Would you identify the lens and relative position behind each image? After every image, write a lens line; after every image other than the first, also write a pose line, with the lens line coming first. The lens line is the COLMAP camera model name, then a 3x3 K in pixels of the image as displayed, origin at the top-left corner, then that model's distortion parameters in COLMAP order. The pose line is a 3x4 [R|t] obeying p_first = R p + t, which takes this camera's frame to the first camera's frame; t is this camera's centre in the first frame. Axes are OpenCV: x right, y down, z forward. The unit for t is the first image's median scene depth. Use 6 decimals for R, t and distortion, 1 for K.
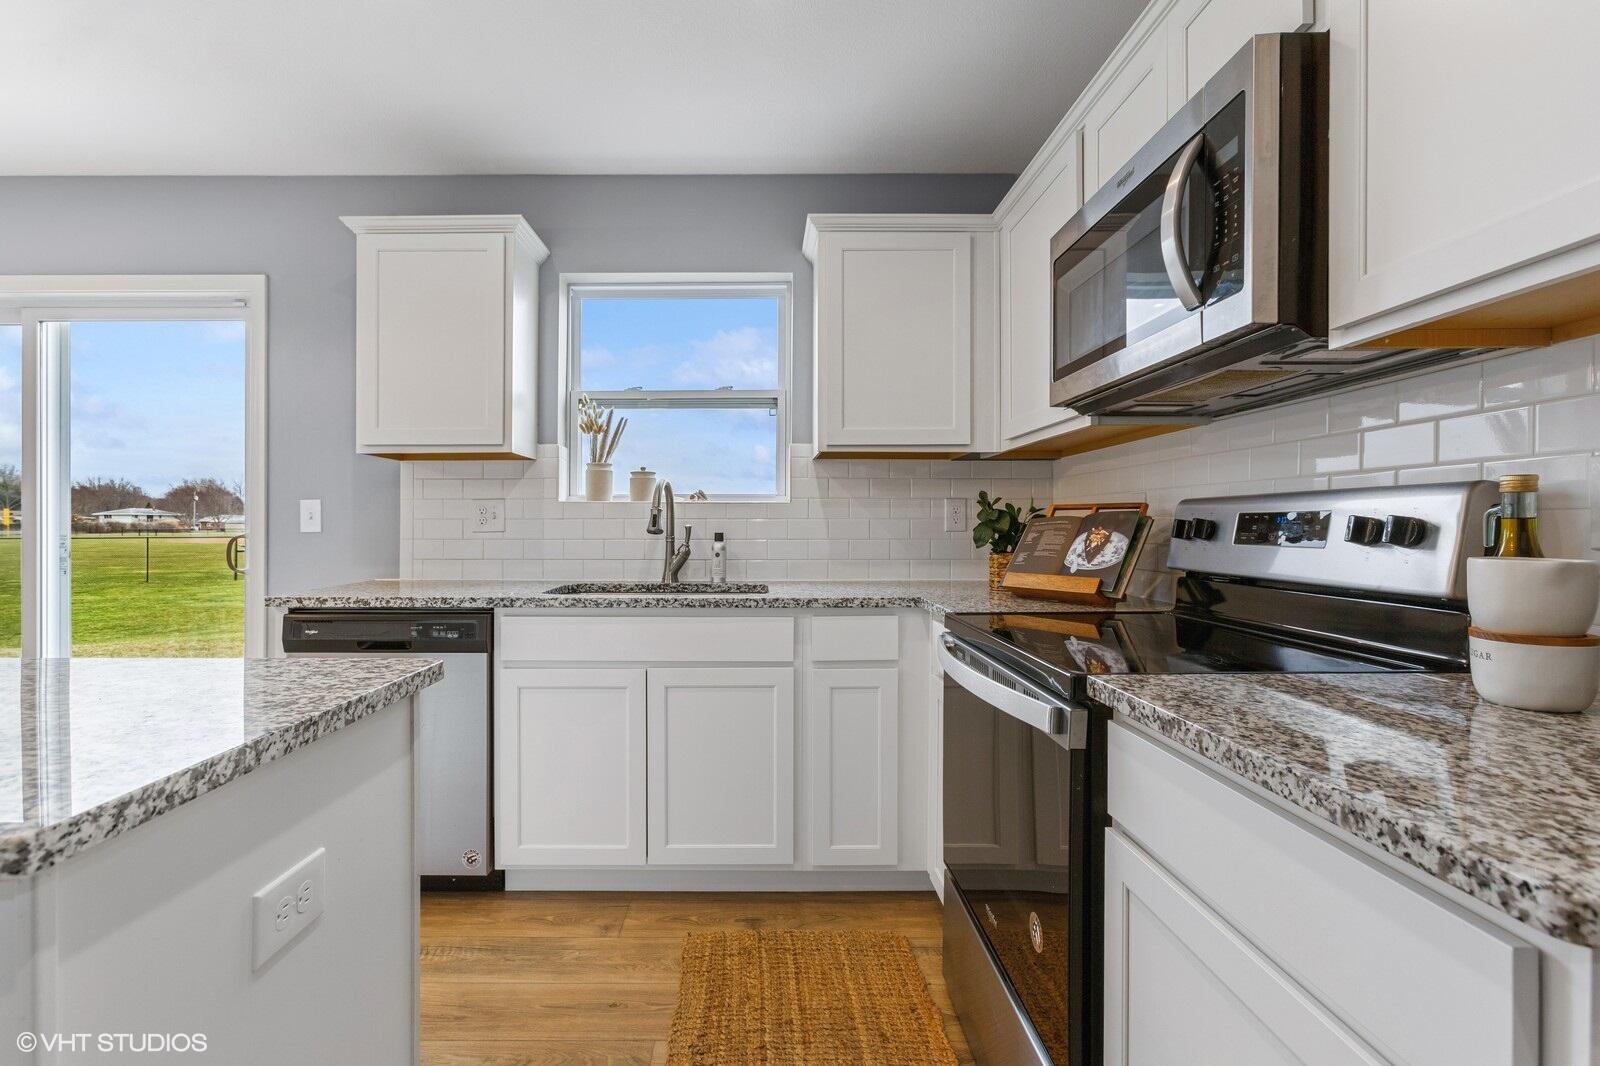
lens RADIAL K [[753.3, 0, 795.5], [0, 753.3, 525.2], [0, 0, 1]] dist [-0.020989, 0.012970]
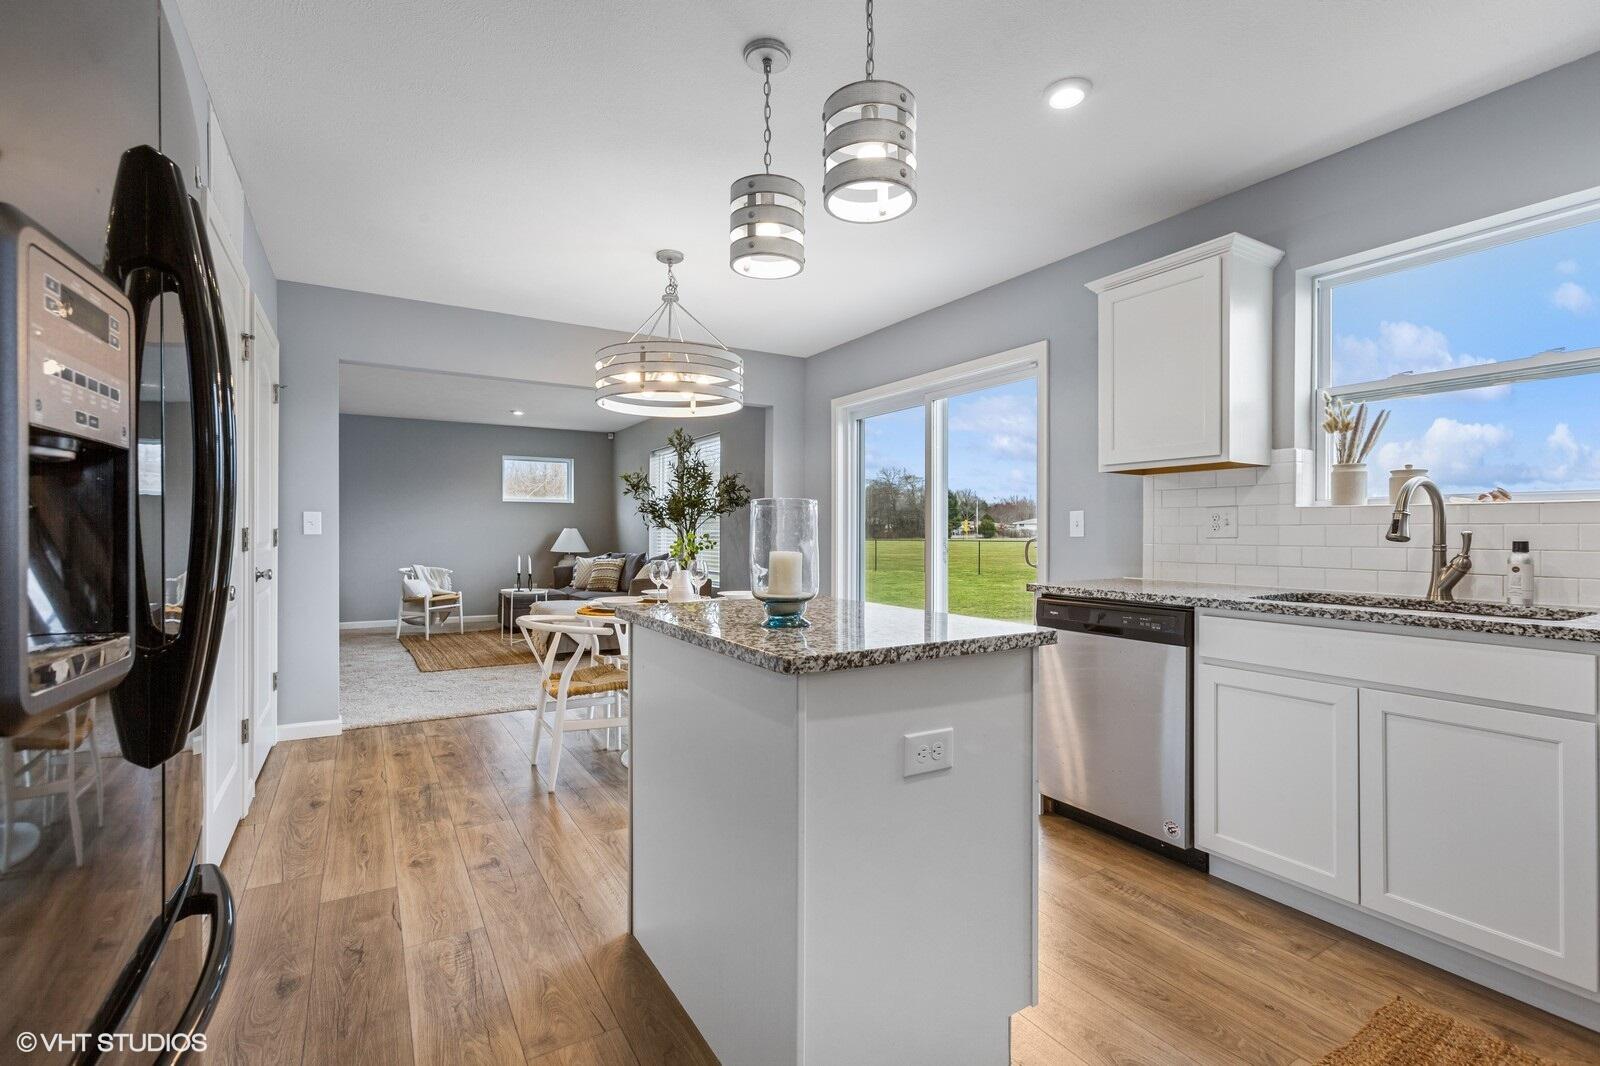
lens RADIAL K [[725.9, 0, 798.8], [0, 725.9, 524.7], [0, 0, 1]] dist [-0.012758, 0.012273]
pose [[0.519968, -0.007719, -0.854151, 0.193563], [-0.001156, 0.999952, -0.009740, 0.001399], [0.854185, 0.006052, 0.519934, -0.038886]]
